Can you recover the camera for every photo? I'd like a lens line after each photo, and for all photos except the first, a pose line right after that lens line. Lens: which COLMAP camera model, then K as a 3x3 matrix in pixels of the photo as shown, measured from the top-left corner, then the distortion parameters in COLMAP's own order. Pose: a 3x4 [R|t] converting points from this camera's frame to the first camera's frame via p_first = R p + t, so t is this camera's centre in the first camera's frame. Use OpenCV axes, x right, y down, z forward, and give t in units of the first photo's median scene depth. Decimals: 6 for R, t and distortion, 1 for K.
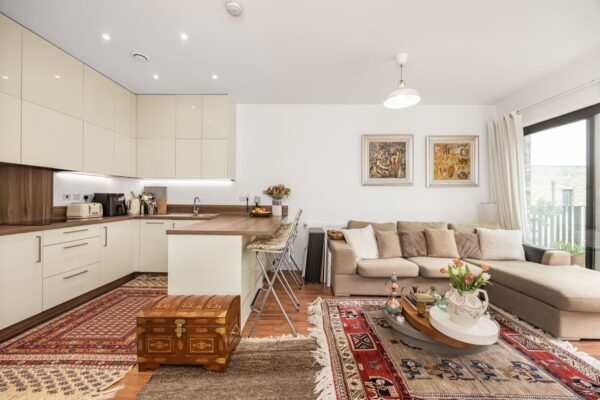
lens RADIAL K [[232.3, 0, 299.5], [0, 232.3, 197.2], [0, 0, 1]] dist [-0.001336, -0.000408]
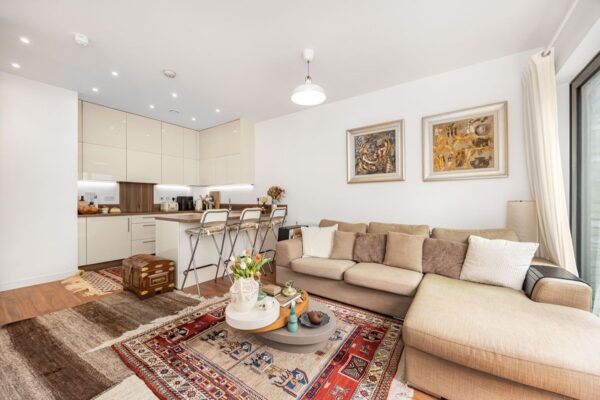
lens RADIAL K [[230.4, 0, 300.0], [0, 230.4, 200.0], [0, 0, 1]] dist [-0.001326, -0.000117]
pose [[0.827214, -0.008747, -0.561819, 0.765443], [0.009978, 0.999950, -0.000878, 0.018608], [0.561798, -0.004880, 0.827260, 0.130471]]
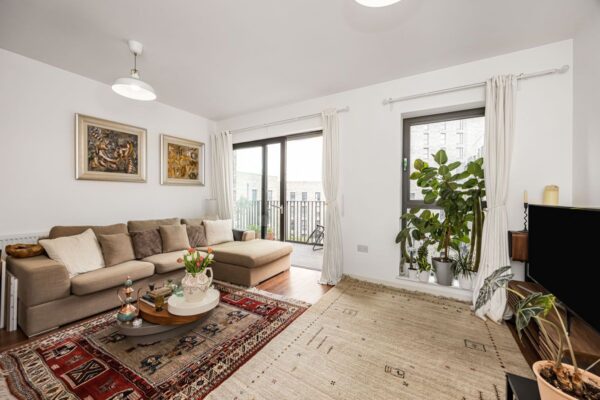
lens RADIAL K [[232.3, 0, 299.5], [0, 232.3, 197.2], [0, 0, 1]] dist [-0.001336, -0.000408]
pose [[0.495111, -0.007731, 0.868795, -0.037068], [-0.001699, 0.999950, 0.009866, -0.000629], [-0.868828, -0.006360, 0.495073, -0.028842]]
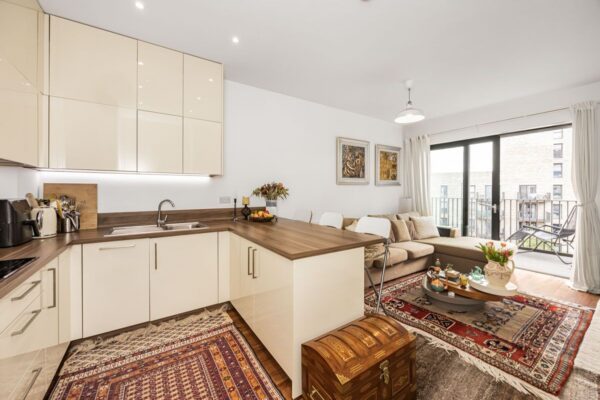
lens RADIAL K [[236.1, 0, 299.4], [0, 236.1, 189.9], [0, 0, 1]] dist [-0.000469, -0.000128]
pose [[0.822271, -0.007523, 0.569046, -0.595564], [0.005626, 0.999971, 0.005089, -0.037012], [-0.569068, -0.000983, 0.822290, 0.242369]]
